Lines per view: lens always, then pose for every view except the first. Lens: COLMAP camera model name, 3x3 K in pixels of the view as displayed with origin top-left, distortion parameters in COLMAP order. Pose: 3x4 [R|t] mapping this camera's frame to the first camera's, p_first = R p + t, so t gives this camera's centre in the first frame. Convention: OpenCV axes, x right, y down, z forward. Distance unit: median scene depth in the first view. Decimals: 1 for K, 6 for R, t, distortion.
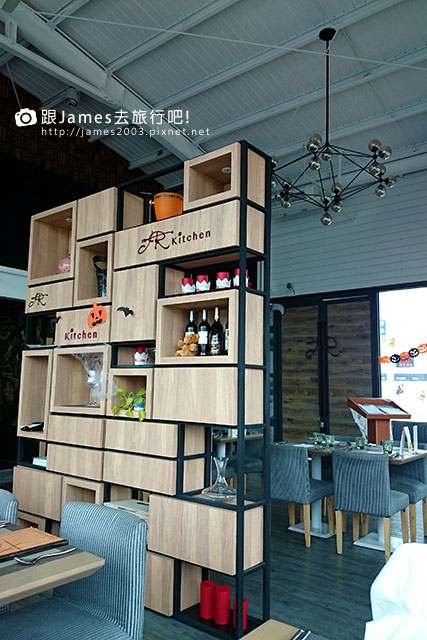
lens RADIAL K [[499.6, 0, 213.5], [0, 499.6, 320.0], [0, 0, 1]] dist [0.148531, -0.254049]
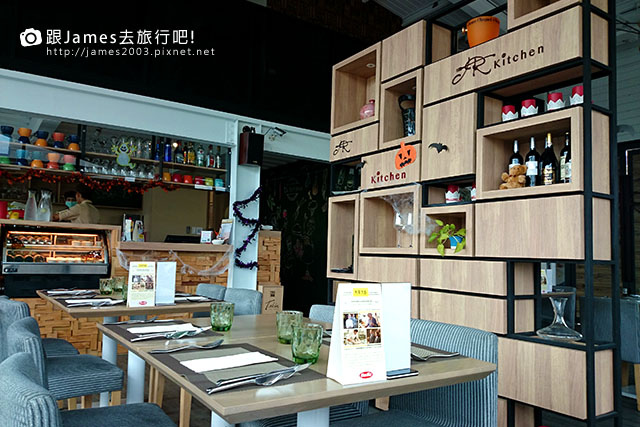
lens RADIAL K [[499.6, 0, 329.9], [0, 499.6, 212.6], [0, 0, 1]] dist [0.148531, -0.254049]
pose [[0.962200, -0.016072, -0.271871, -0.118057], [0.026775, 0.999004, 0.035705, 0.069370], [0.271026, -0.041634, 0.961671, 0.010597]]
